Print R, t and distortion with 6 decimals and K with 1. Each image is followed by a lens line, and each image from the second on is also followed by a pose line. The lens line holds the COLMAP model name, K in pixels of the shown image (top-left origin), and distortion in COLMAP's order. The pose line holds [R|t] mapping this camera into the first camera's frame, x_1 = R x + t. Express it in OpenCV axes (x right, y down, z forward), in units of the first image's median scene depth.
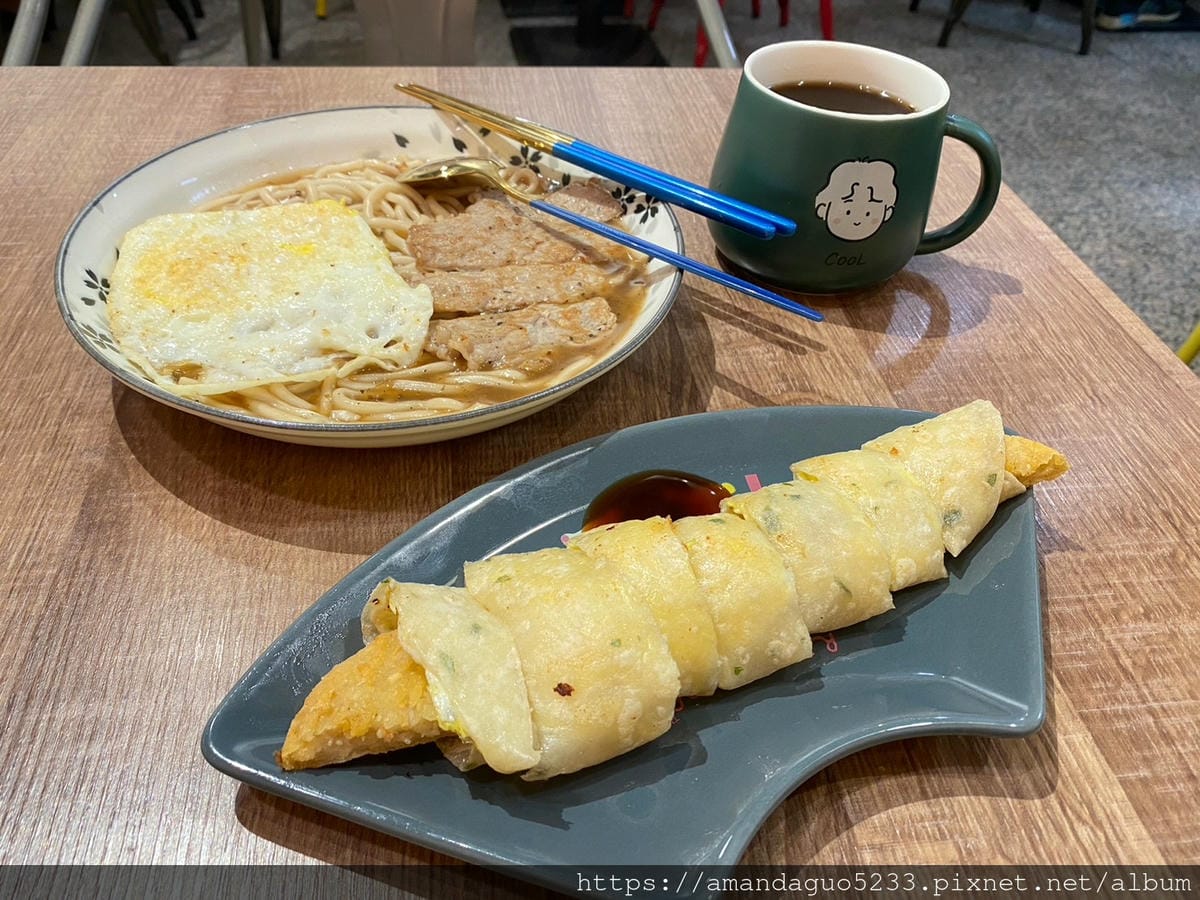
lens RADIAL K [[1013.9, 0, 600.0], [0, 1013.9, 450.0], [0, 0, 1]] dist [0.004303, -0.003481]
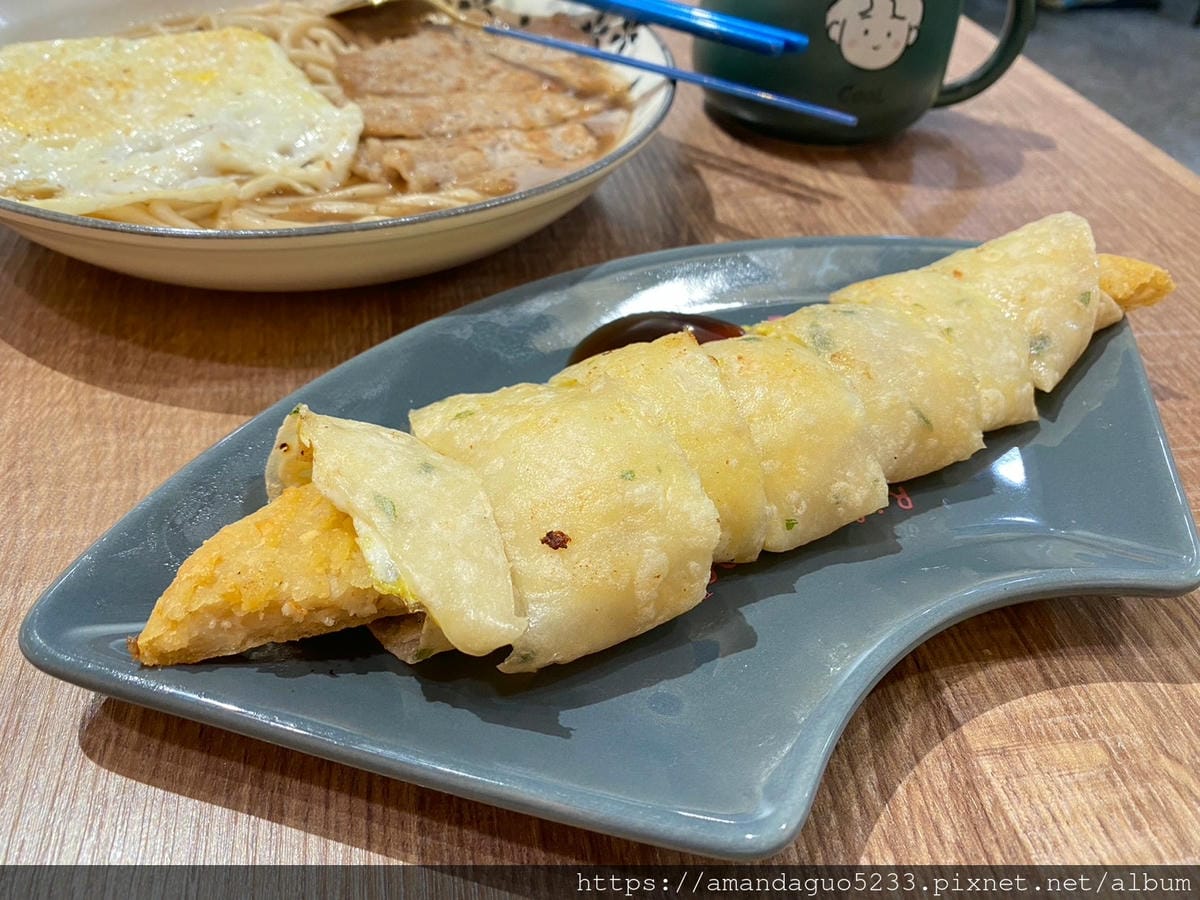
lens RADIAL K [[996.2, 0, 602.3], [0, 996.2, 453.4], [0, 0, 1]] dist [-0.011555, 0.000616]
pose [[0.998408, -0.028180, 0.048860, -0.026911], [0.028796, 0.999514, -0.011961, 0.141633], [-0.048500, 0.013349, 0.998734, 0.242361]]
